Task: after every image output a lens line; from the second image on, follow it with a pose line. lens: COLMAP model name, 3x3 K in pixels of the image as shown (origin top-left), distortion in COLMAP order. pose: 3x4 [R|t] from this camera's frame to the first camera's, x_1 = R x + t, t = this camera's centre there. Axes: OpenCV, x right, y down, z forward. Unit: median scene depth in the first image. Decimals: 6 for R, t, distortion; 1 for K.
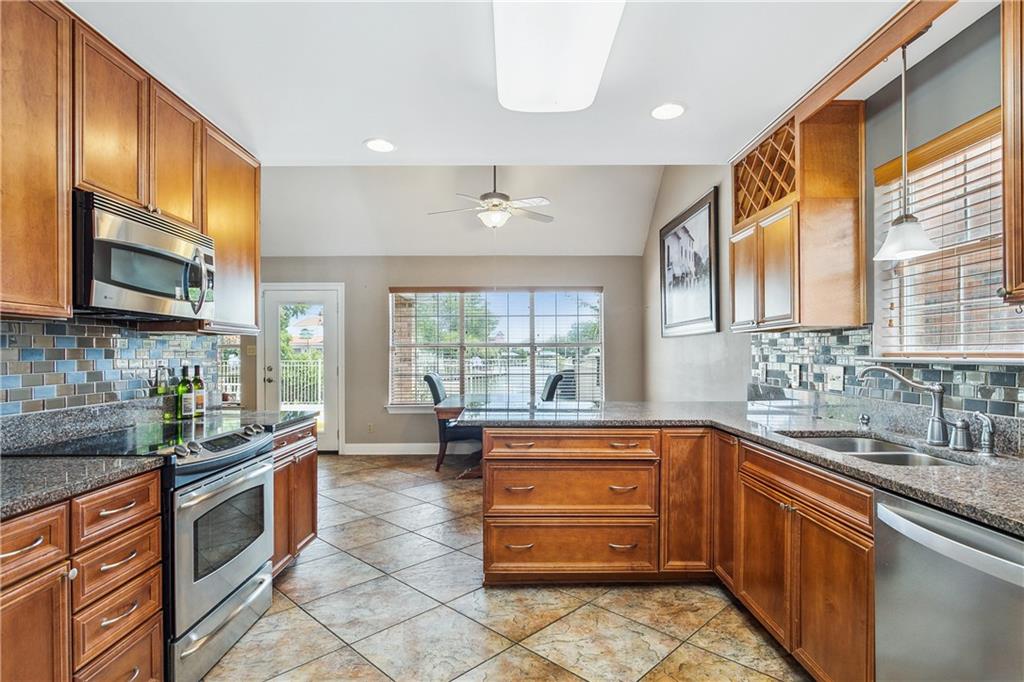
lens RADIAL K [[543.5, 0, 509.7], [0, 543.5, 352.2], [0, 0, 1]] dist [0.000248, 0.000049]
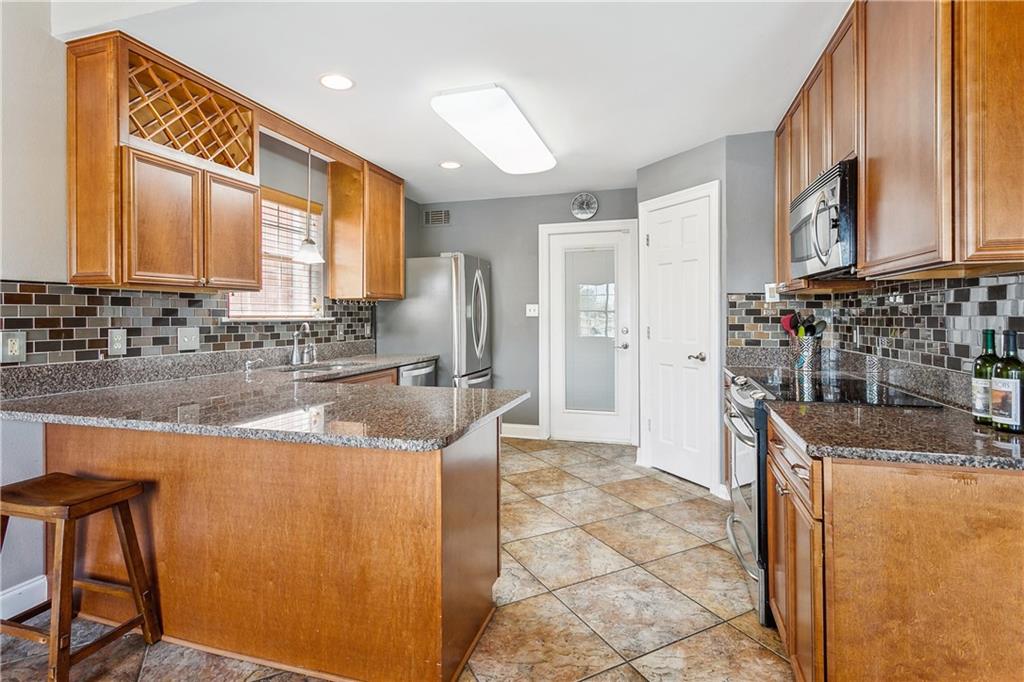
lens RADIAL K [[501.7, 0, 512.0], [0, 501.7, 341.0], [0, 0, 1]] dist [0.002525, 0.000226]
pose [[-0.956619, -0.007811, 0.291237, -0.314910], [0.006498, 0.998820, 0.048132, 0.009557], [-0.291269, 0.047936, -0.955439, 1.878207]]
